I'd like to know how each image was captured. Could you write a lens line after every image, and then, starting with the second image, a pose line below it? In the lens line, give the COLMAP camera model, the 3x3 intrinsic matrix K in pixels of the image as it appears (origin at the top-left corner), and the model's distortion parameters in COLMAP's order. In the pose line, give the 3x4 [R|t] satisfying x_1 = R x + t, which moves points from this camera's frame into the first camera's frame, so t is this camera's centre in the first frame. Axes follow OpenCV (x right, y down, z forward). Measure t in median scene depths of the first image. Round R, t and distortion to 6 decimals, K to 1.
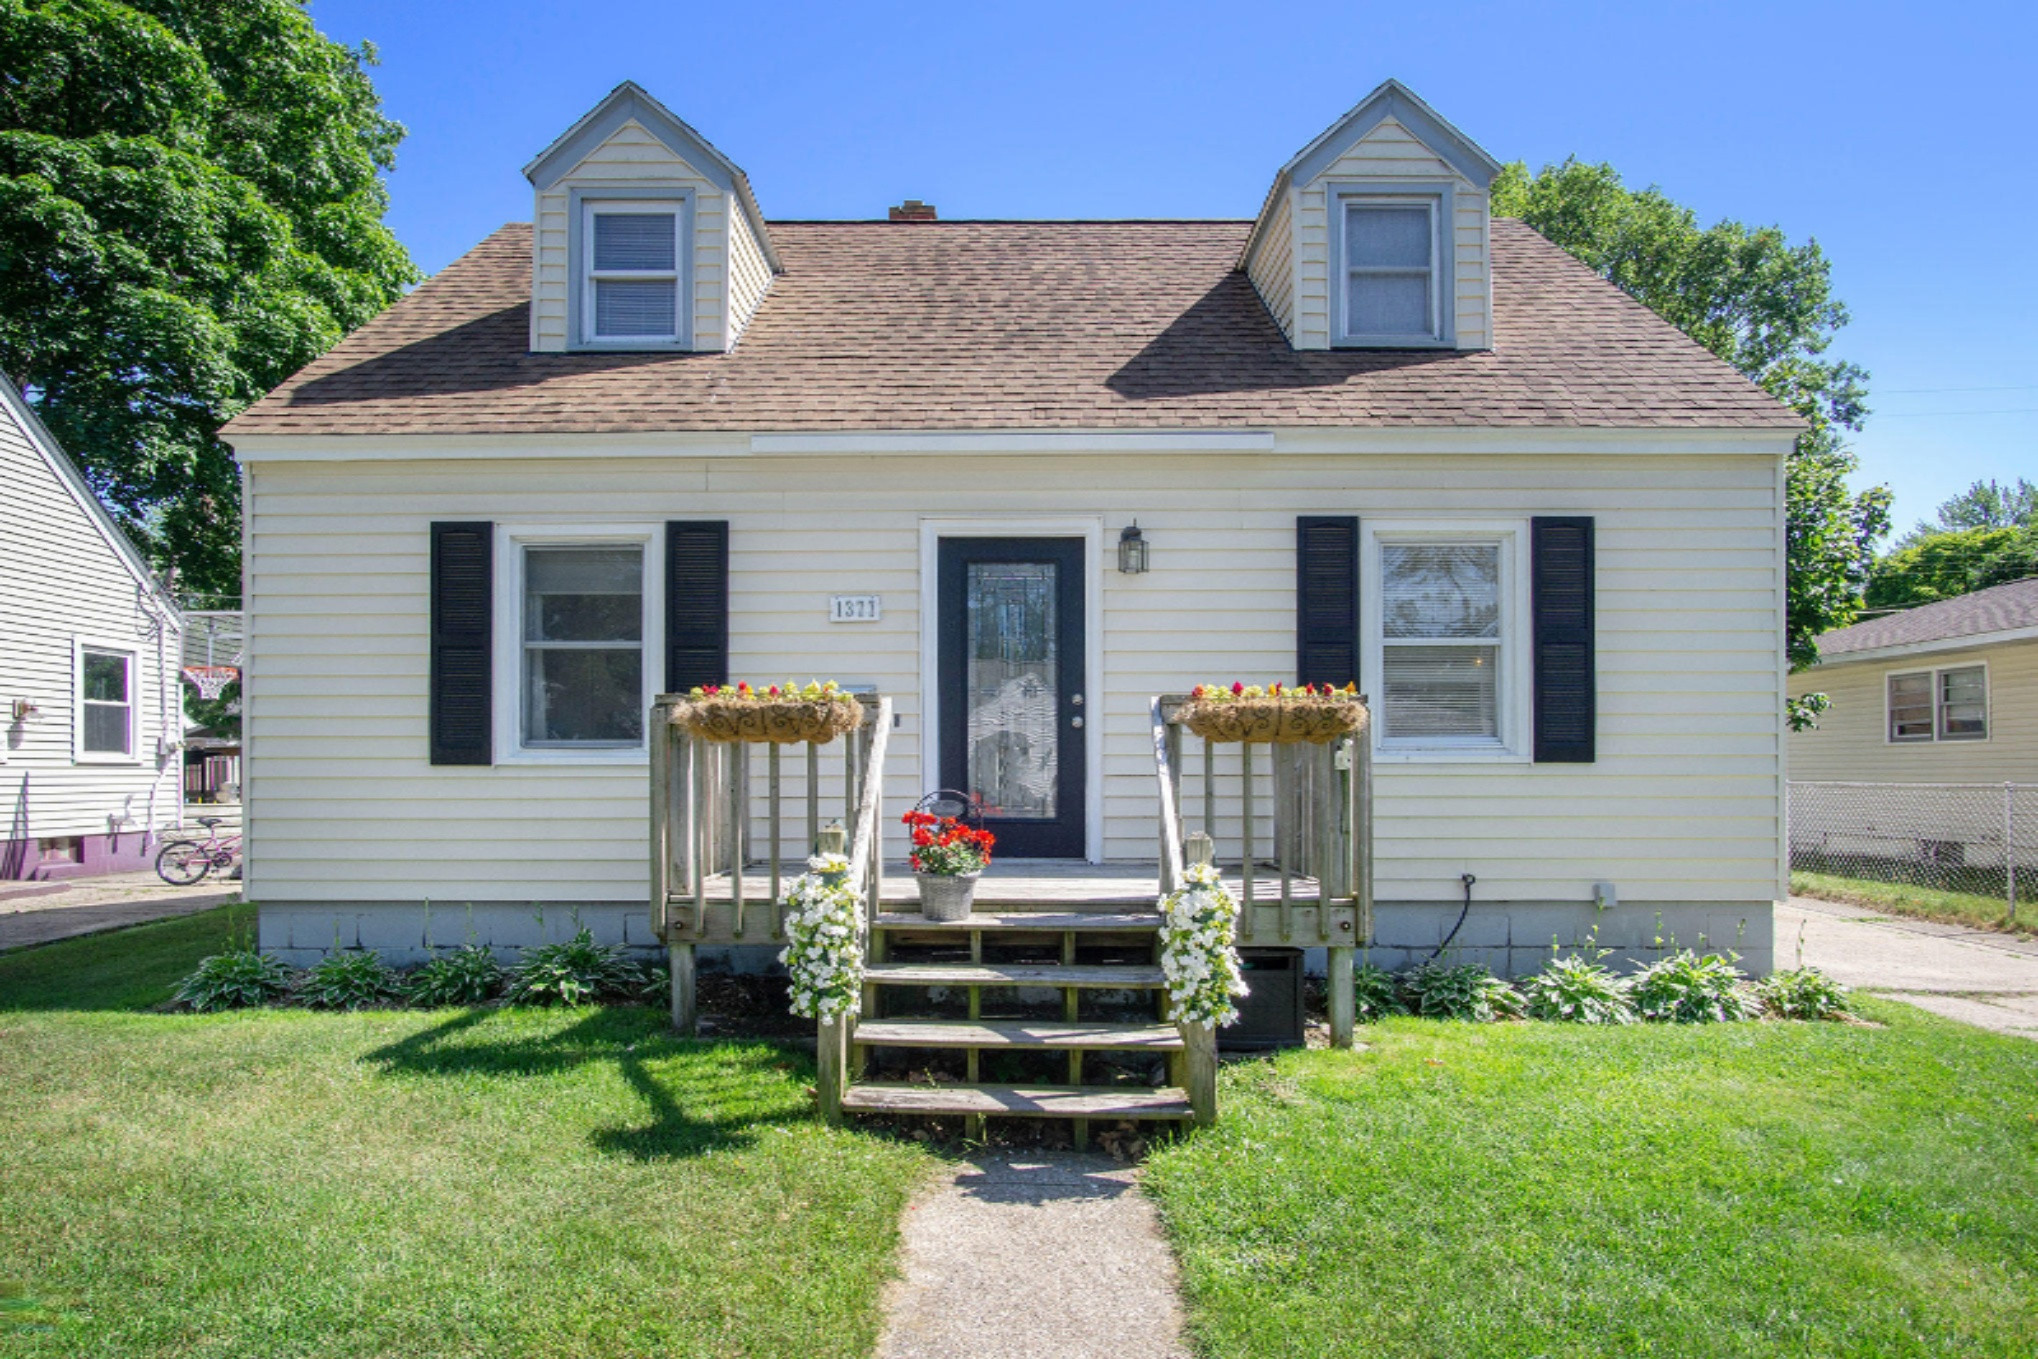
lens RADIAL K [[1157.9, 0, 1015.5], [0, 1157.9, 645.5], [0, 0, 1]] dist [-0.008296, -0.000798]
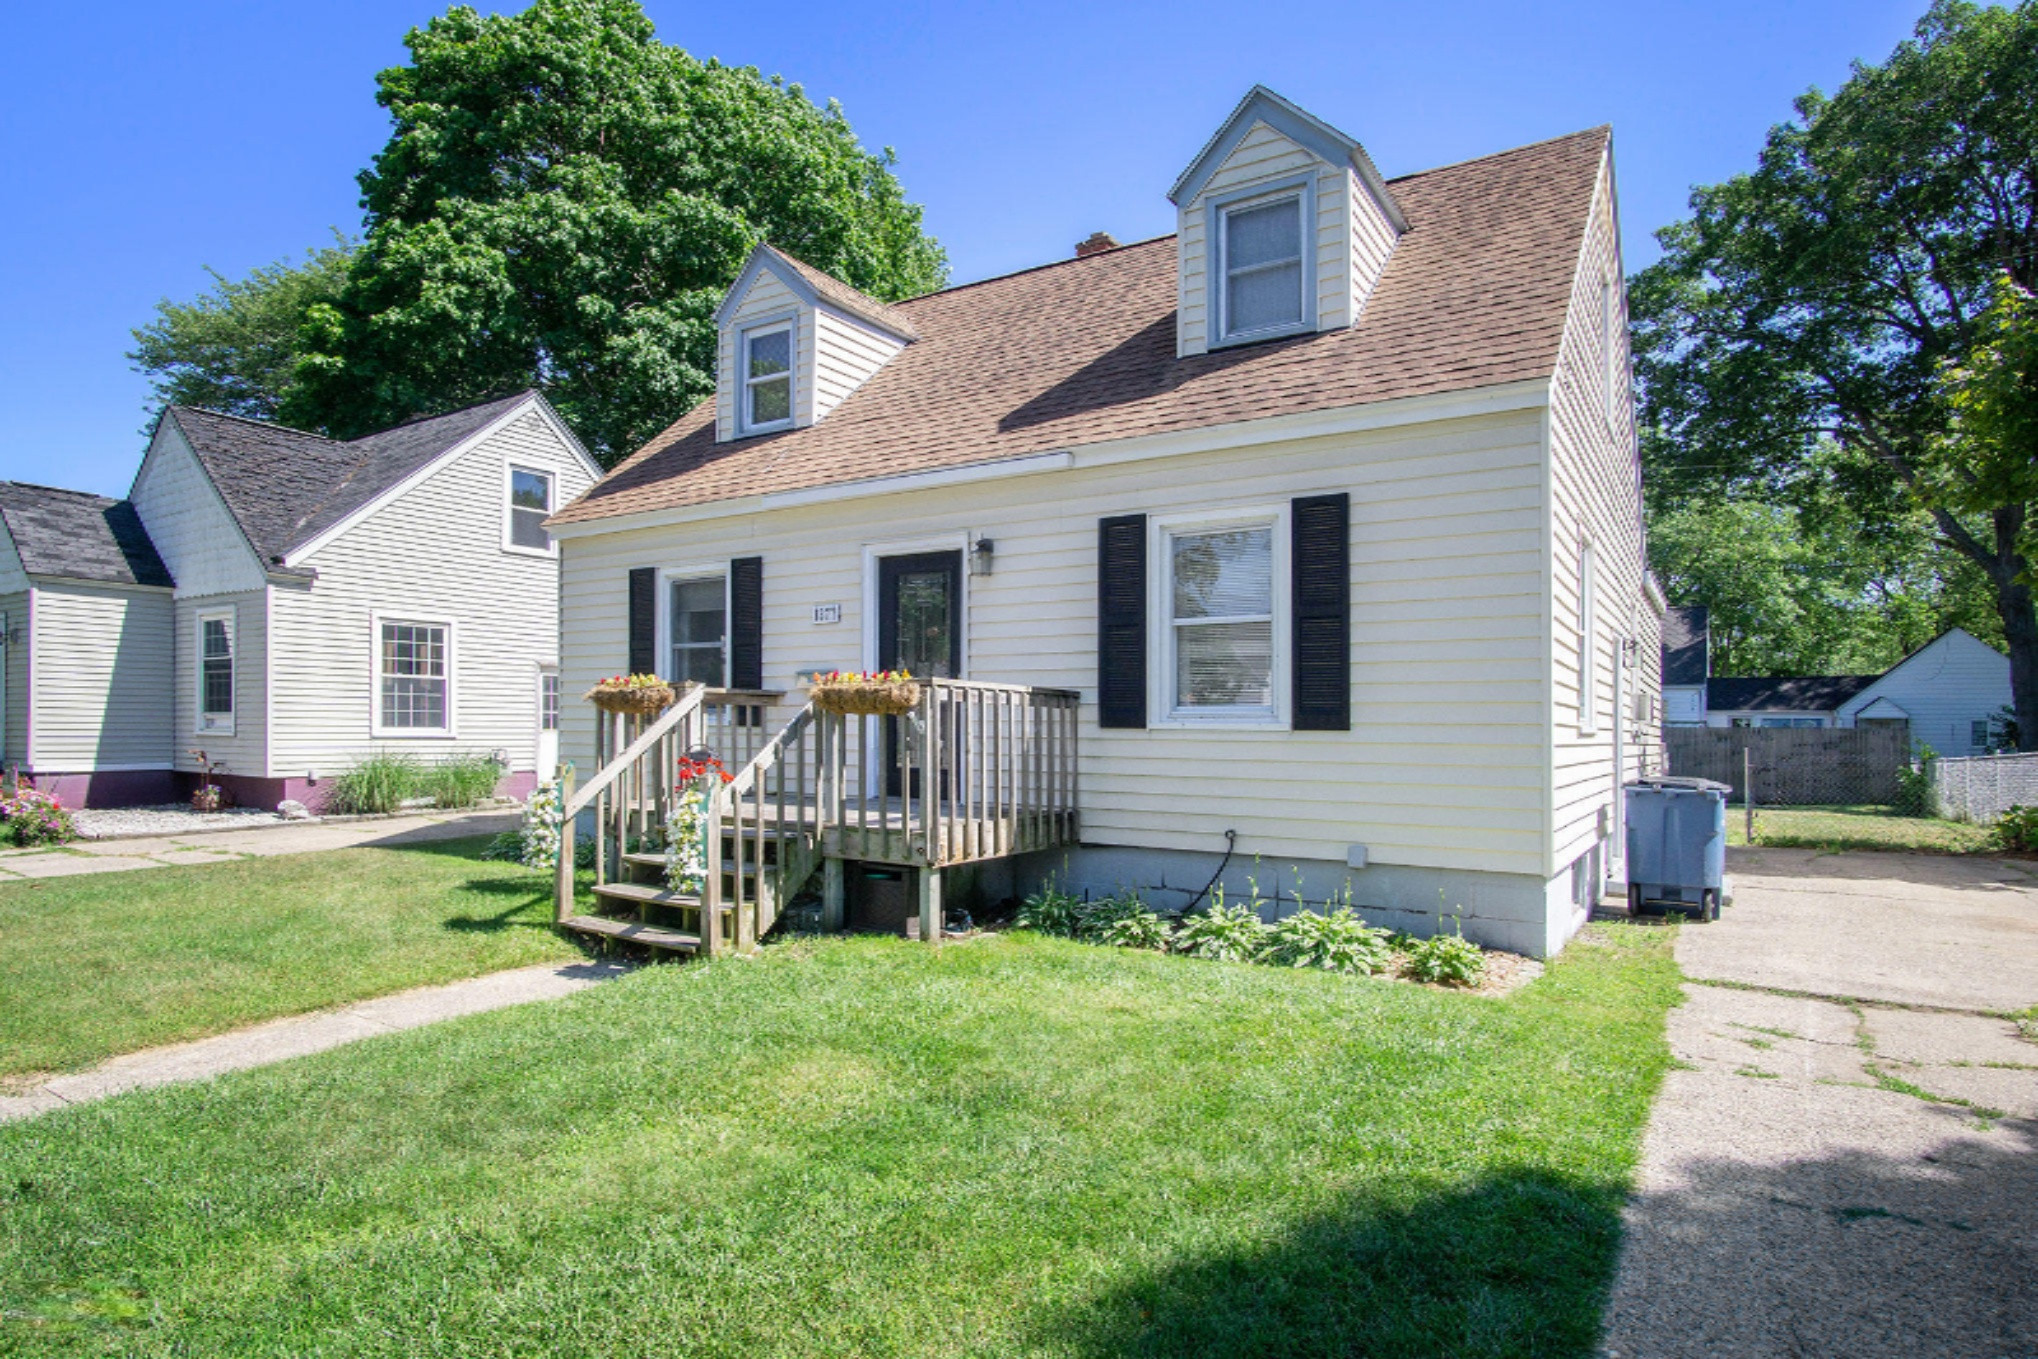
lens RADIAL K [[1116.5, 0, 1014.7], [0, 1116.5, 664.4], [0, 0, 1]] dist [-0.012261, -0.000191]
pose [[0.849194, -0.021938, -0.527626, 0.664290], [0.044522, 0.998554, 0.030138, -0.001707], [0.526201, -0.049084, 0.848942, -0.007540]]
